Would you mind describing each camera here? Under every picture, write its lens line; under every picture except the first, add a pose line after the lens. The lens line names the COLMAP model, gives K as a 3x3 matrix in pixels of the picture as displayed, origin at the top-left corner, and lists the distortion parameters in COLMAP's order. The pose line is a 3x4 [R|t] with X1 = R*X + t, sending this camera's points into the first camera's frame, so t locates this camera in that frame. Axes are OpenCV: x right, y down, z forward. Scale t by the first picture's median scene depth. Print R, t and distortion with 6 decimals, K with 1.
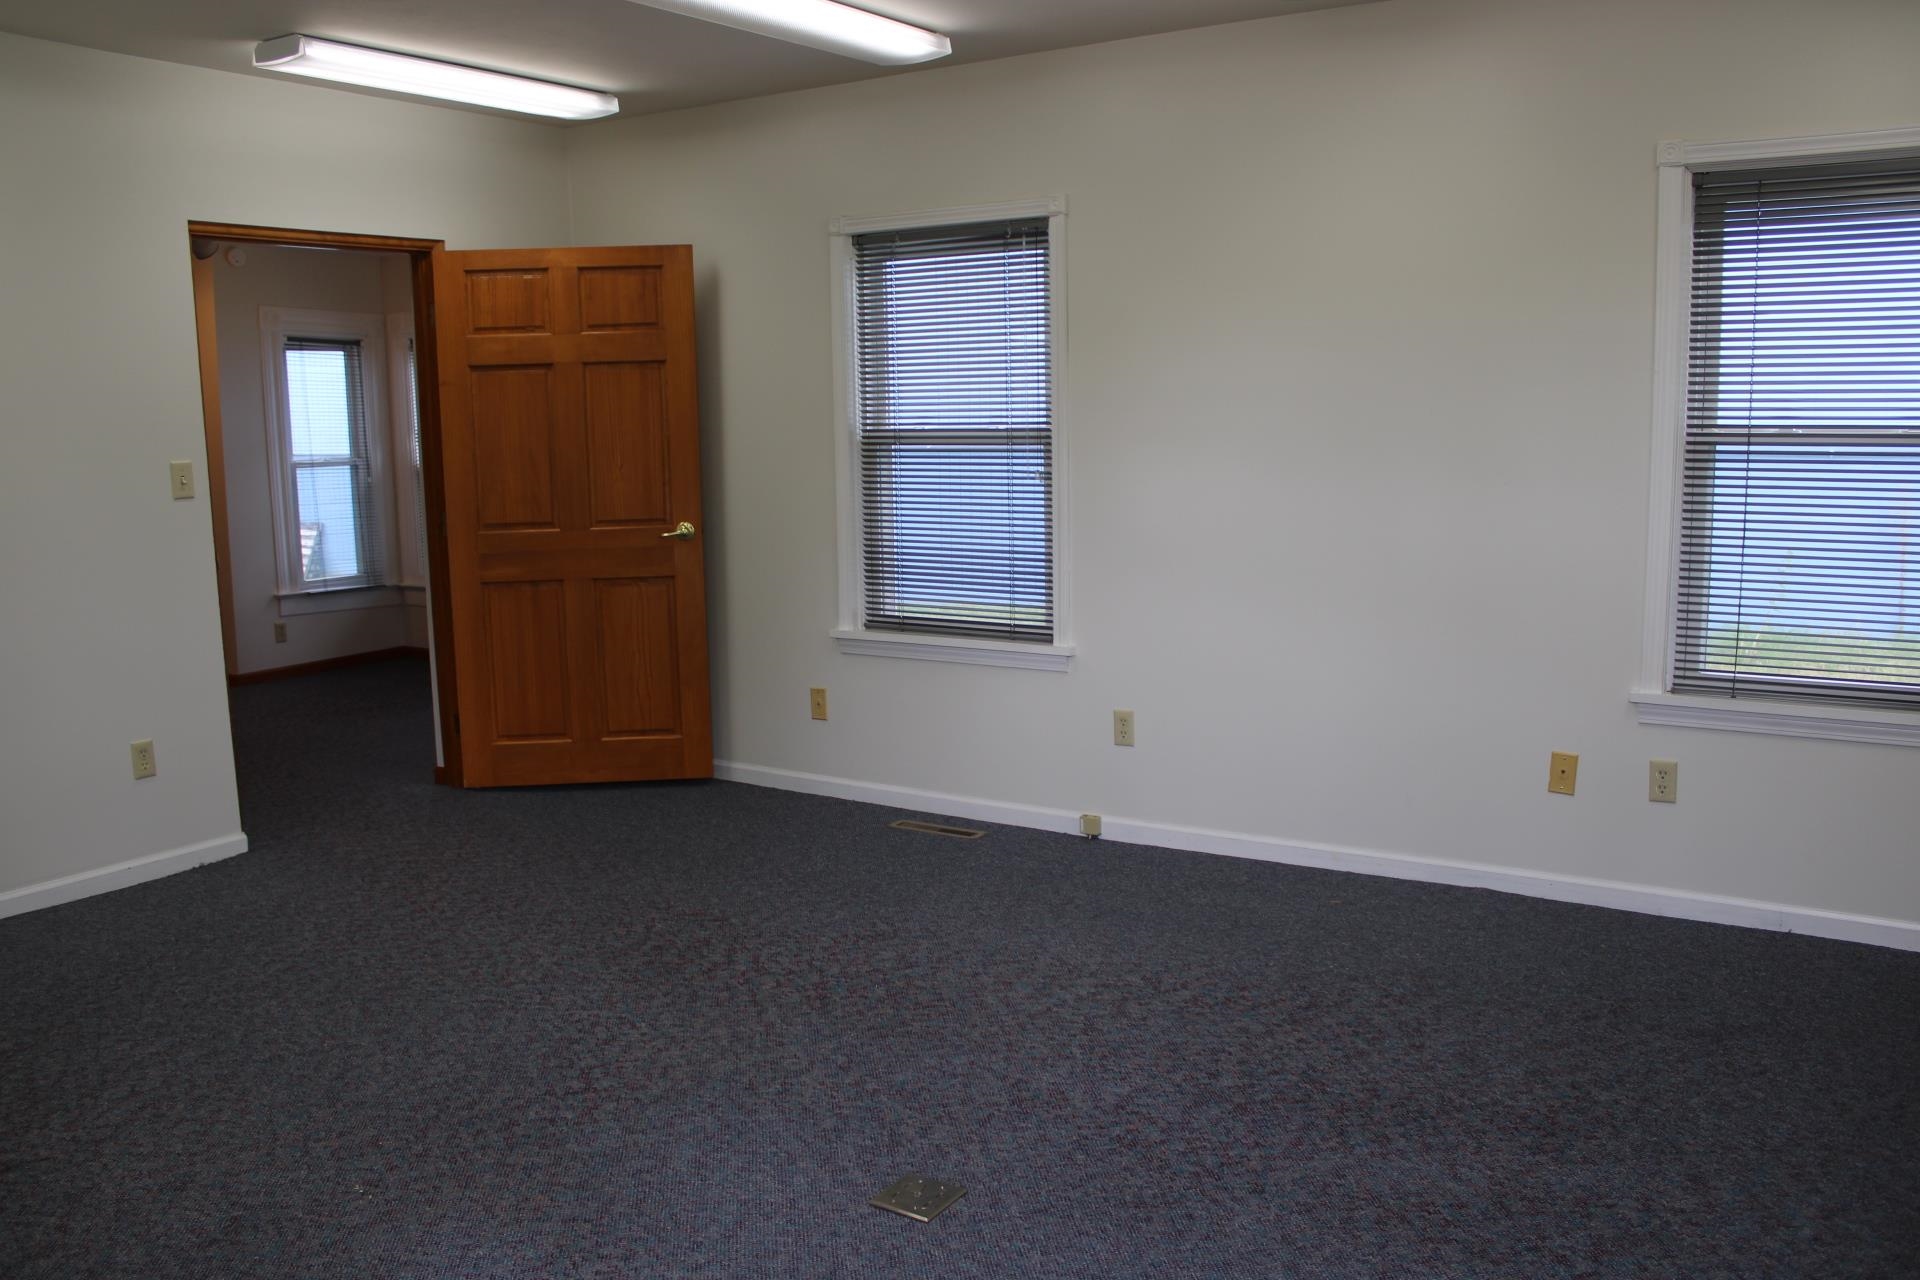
lens RADIAL K [[1575.6, 0, 948.4], [0, 1575.6, 636.3], [0, 0, 1]] dist [-0.169081, 0.154821]
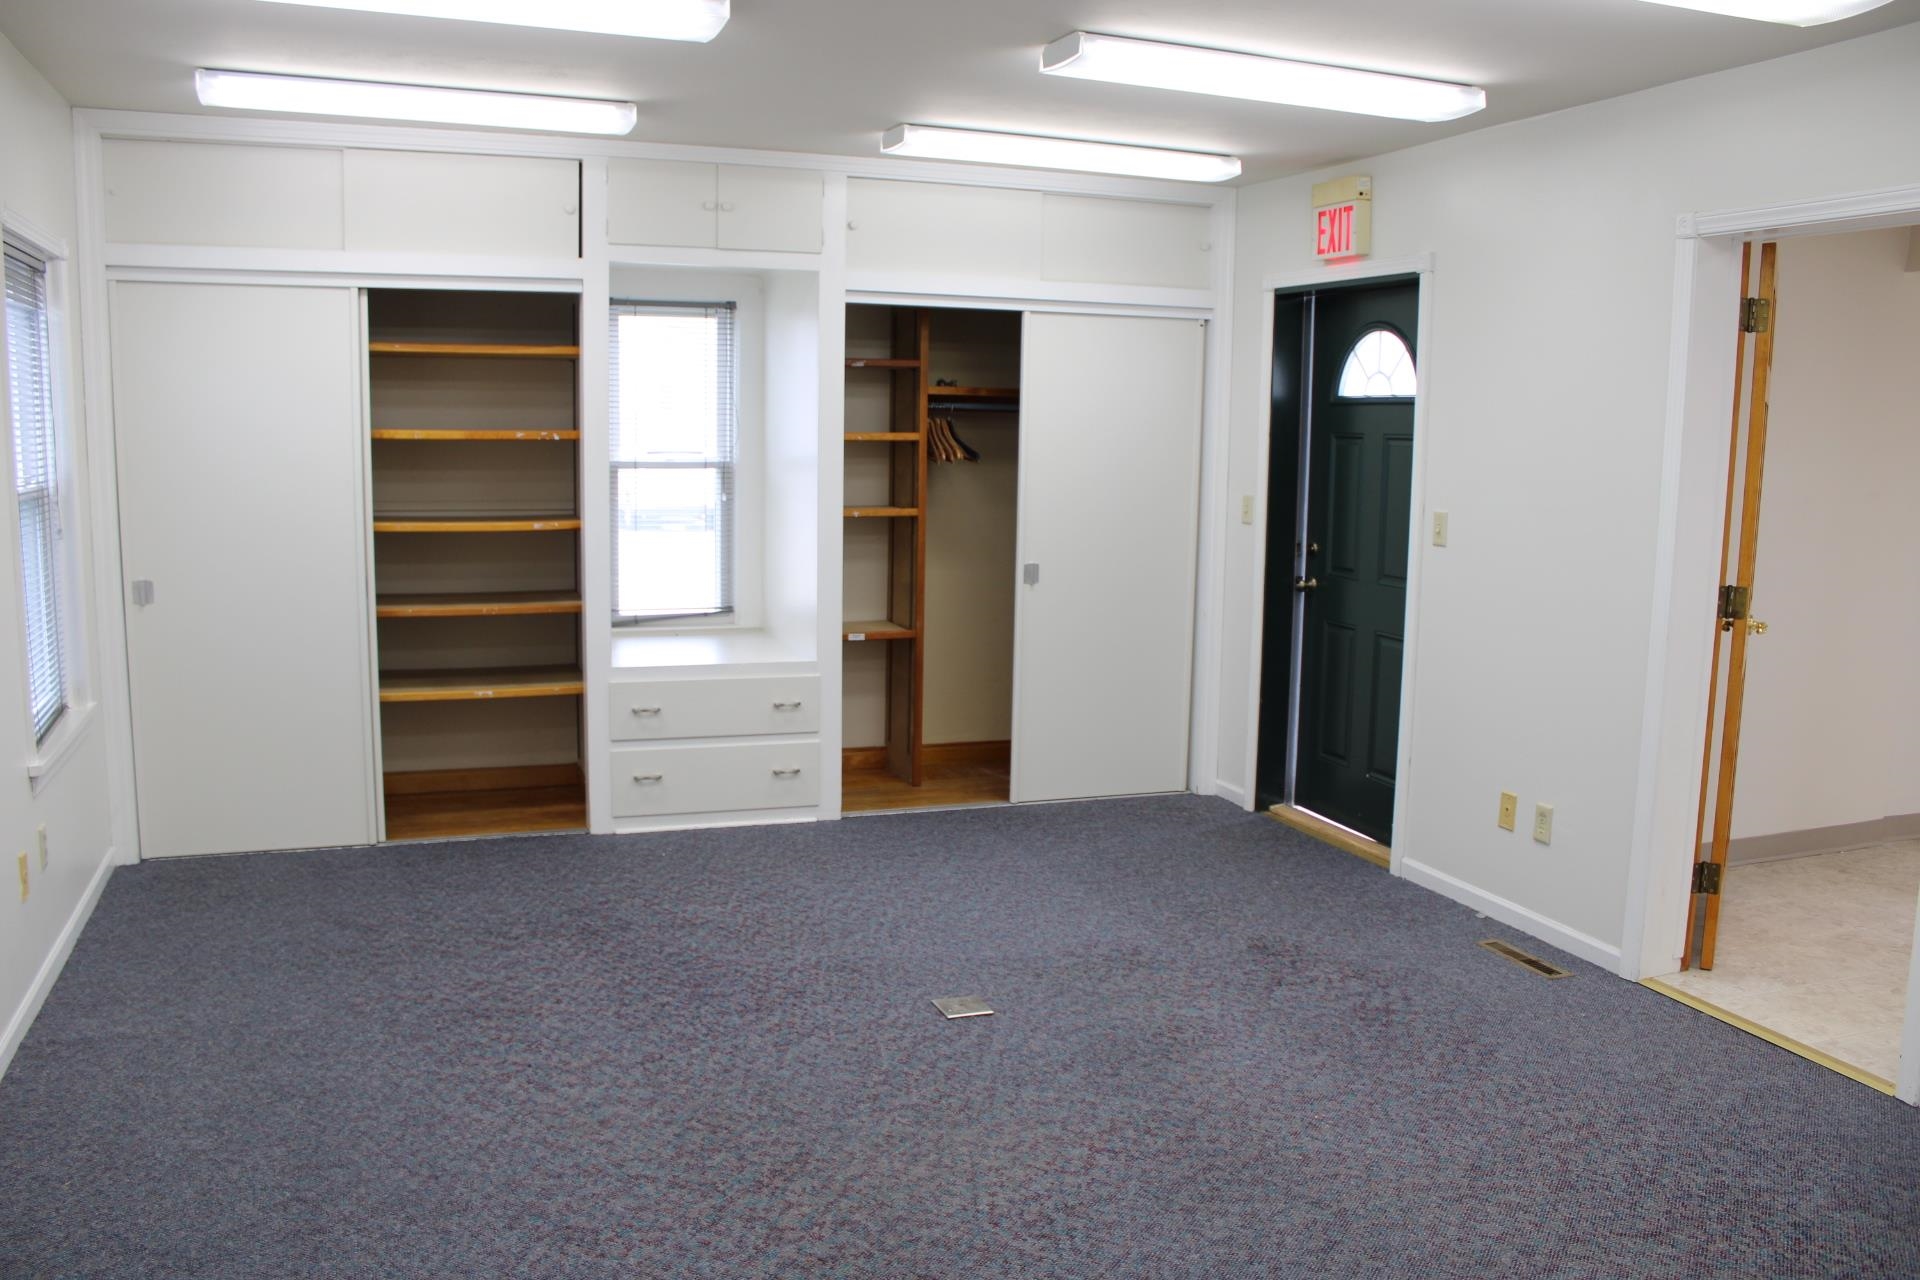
lens RADIAL K [[1575.6, 0, 948.4], [0, 1575.6, 636.3], [0, 0, 1]] dist [-0.169081, 0.154821]
pose [[-0.805642, -0.075284, 0.587599, -0.739422], [0.084306, 0.967226, 0.239511, -0.288945], [-0.586373, 0.242499, -0.772892, 1.791760]]
